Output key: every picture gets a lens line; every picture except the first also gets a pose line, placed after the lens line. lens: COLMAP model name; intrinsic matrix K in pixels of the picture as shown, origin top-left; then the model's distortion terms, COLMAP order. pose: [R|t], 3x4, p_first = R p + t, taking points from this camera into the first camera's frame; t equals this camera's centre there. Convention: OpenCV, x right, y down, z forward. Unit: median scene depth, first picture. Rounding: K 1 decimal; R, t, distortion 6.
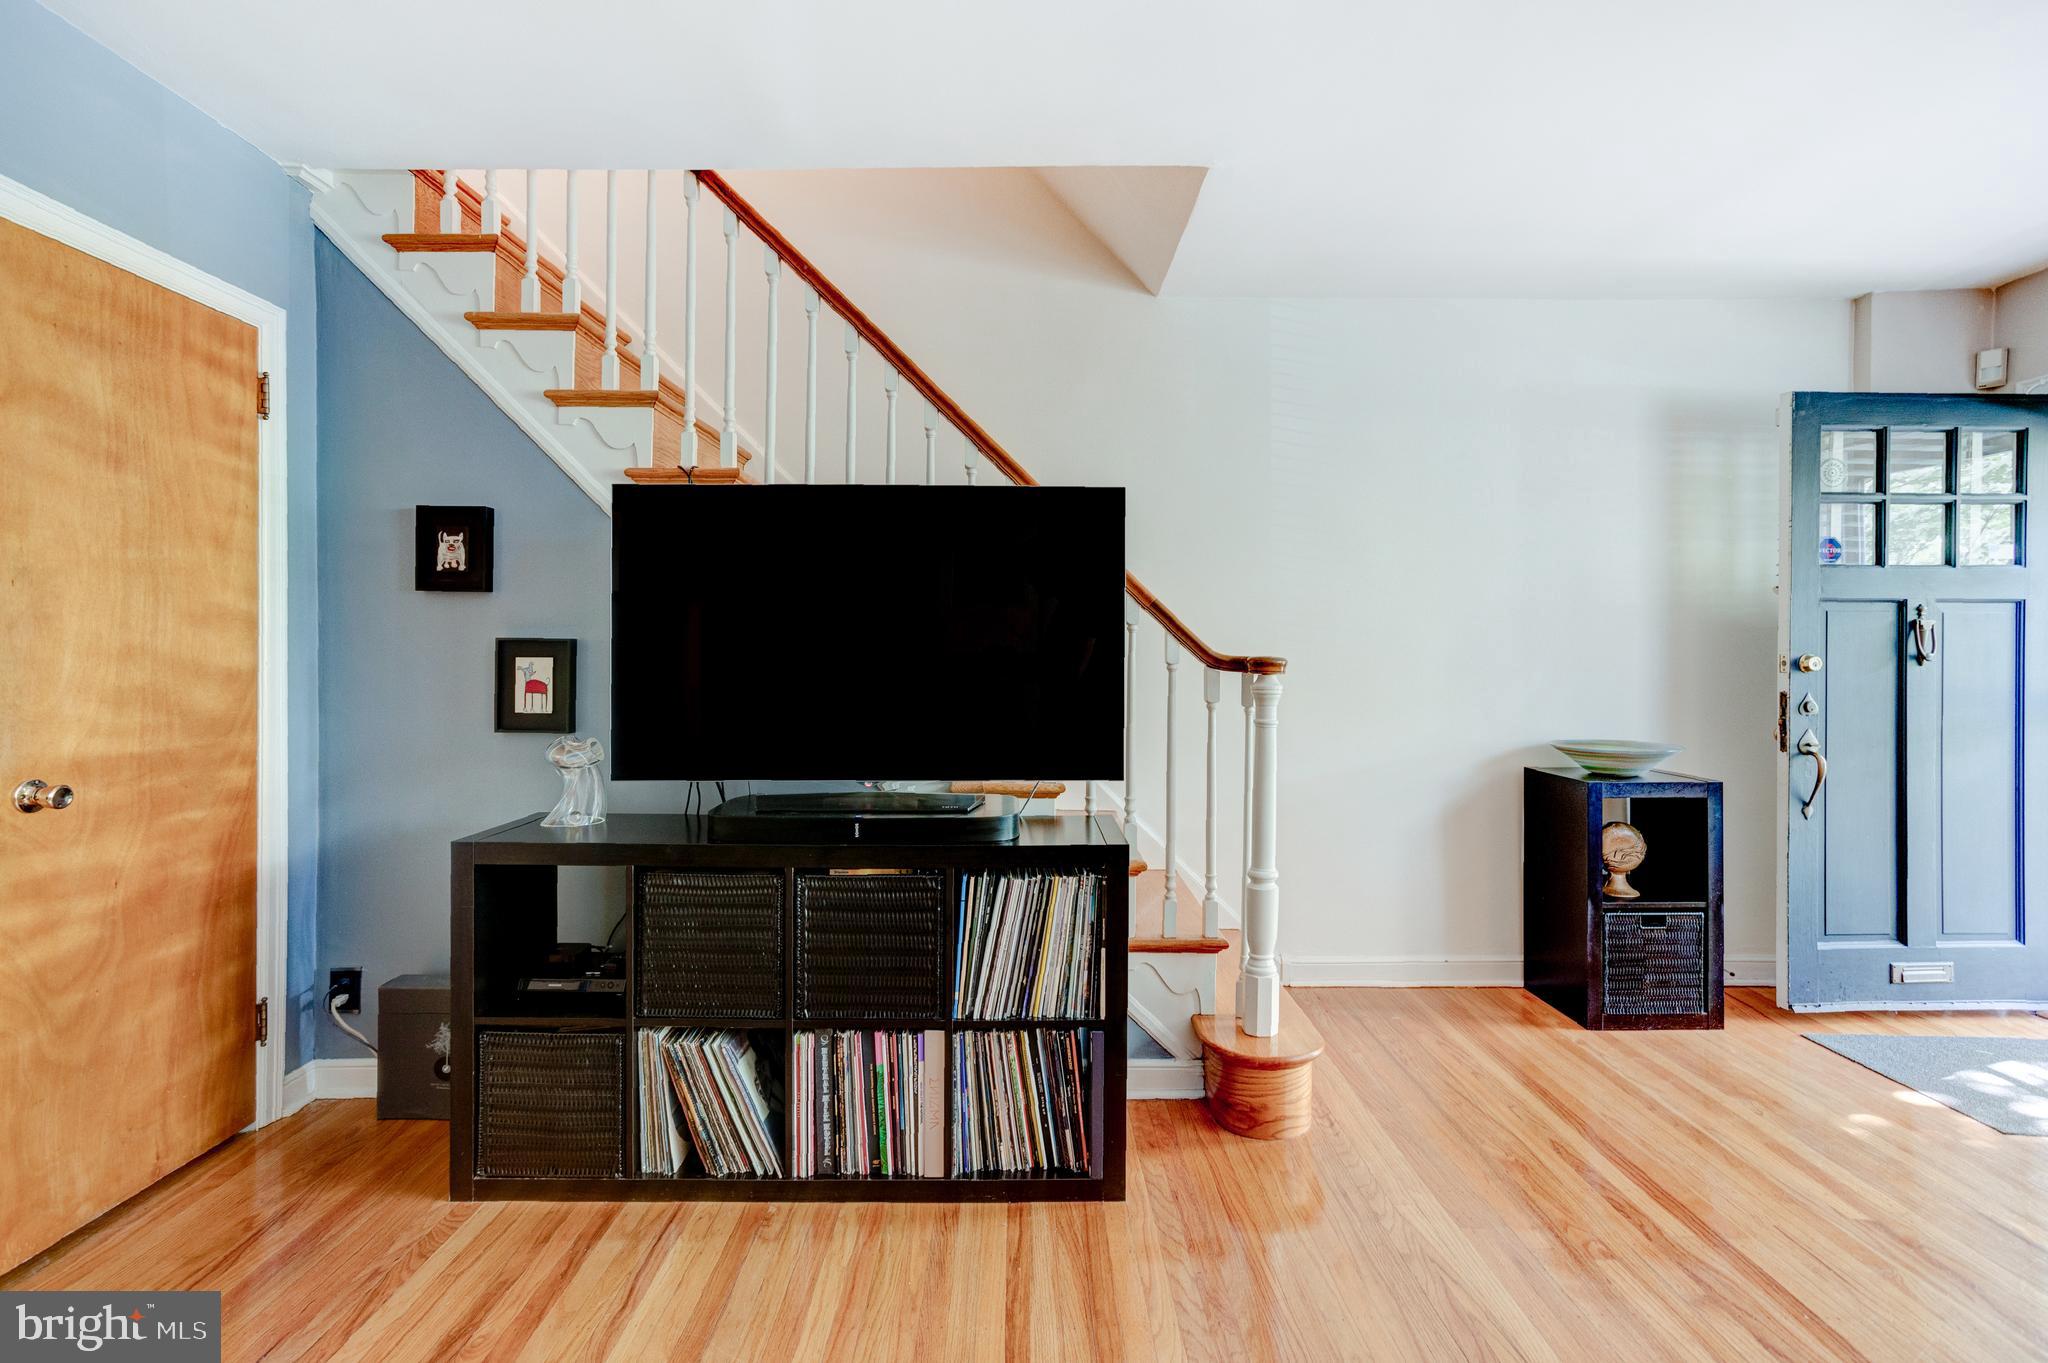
lens RADIAL K [[981.6, 0, 1038.3], [0, 981.6, 655.5], [0, 0, 1]] dist [-0.015321, 0.025833]
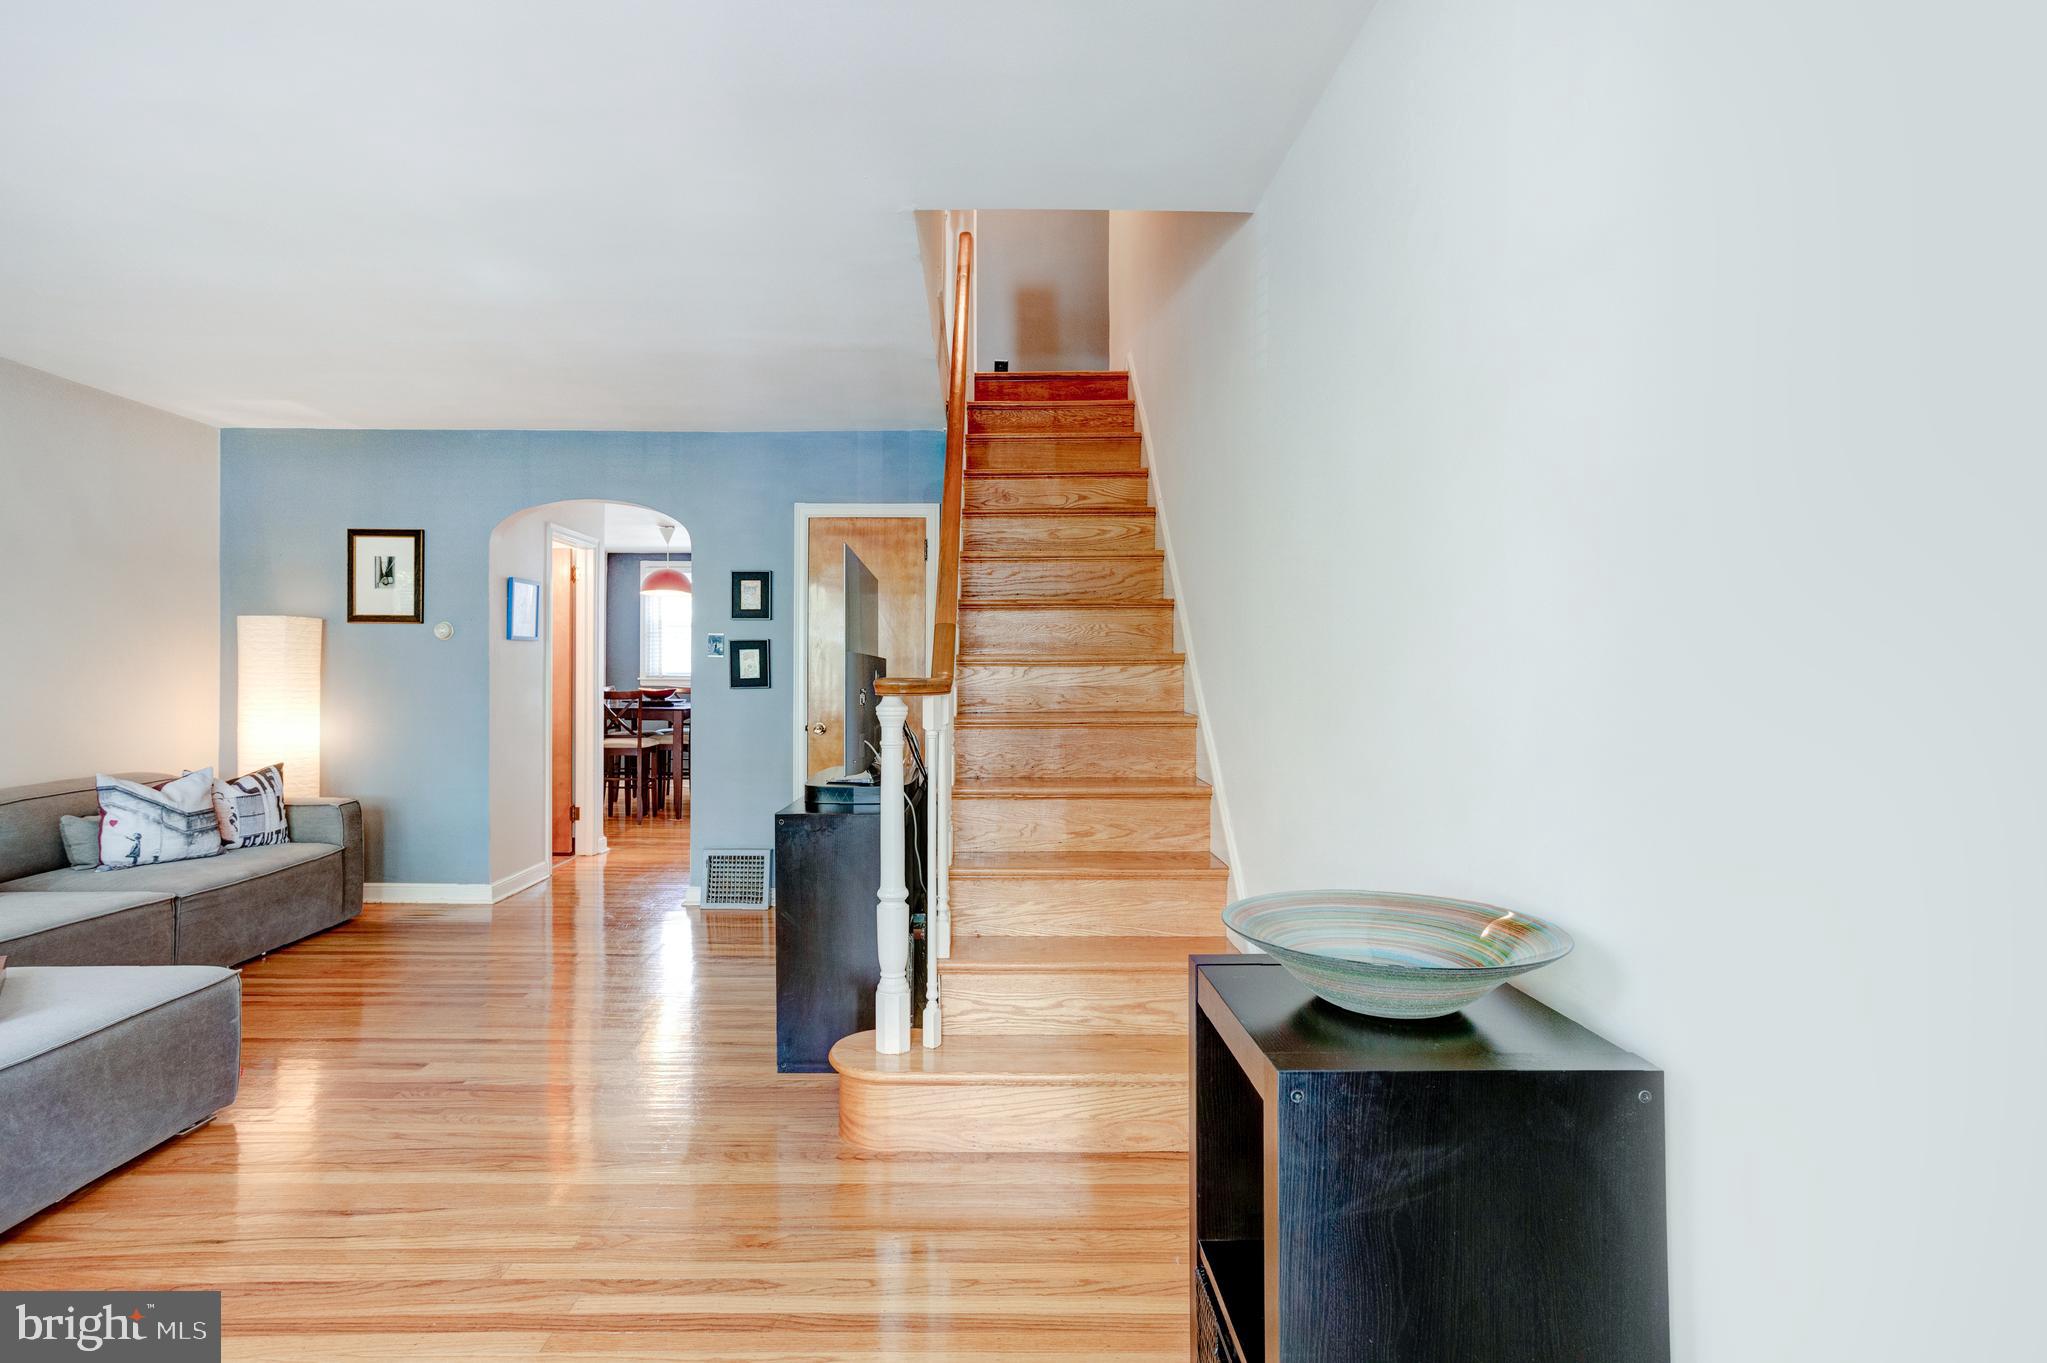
lens RADIAL K [[1004.4, 0, 953.7], [0, 1004.4, 674.4], [0, 0, 1]] dist [-0.004259, 0.035242]
pose [[-0.041964, -0.001215, -0.999118, 1.381323], [-0.002793, 0.999995, -0.001099, -0.001668], [0.999115, 0.002745, -0.041967, 1.211061]]
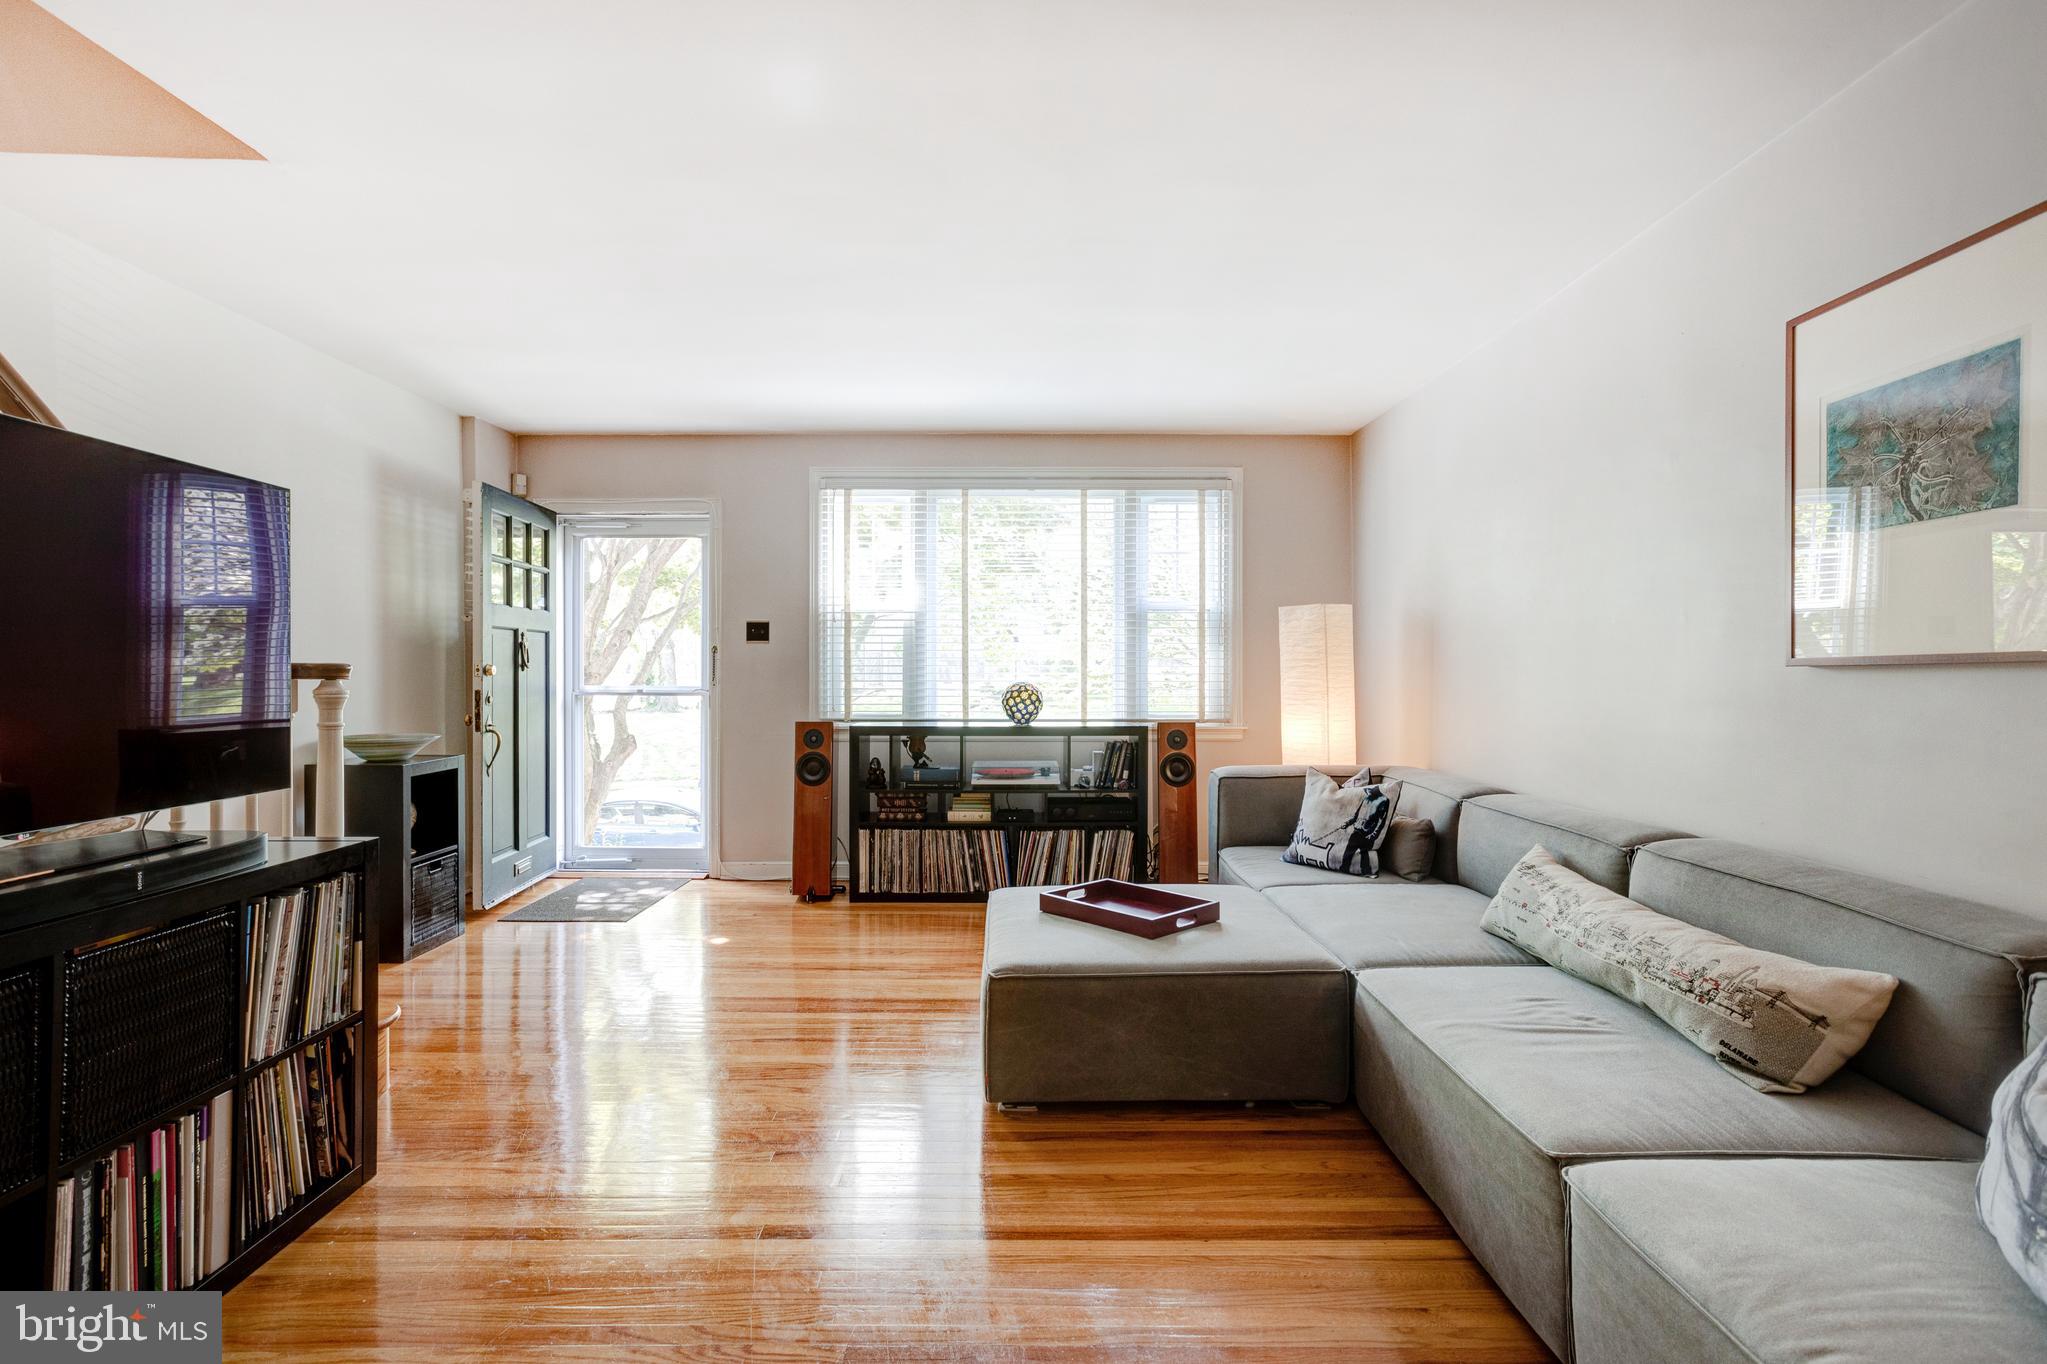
lens RADIAL K [[970.2, 0, 1008.3], [0, 970.2, 672.0], [0, 0, 1]] dist [-0.029458, 0.033440]
pose [[0.017477, -0.001902, 0.999845, -0.873961], [-0.001345, 0.999997, 0.001926, 0.010463], [-0.999846, -0.001378, 0.017475, 0.277244]]
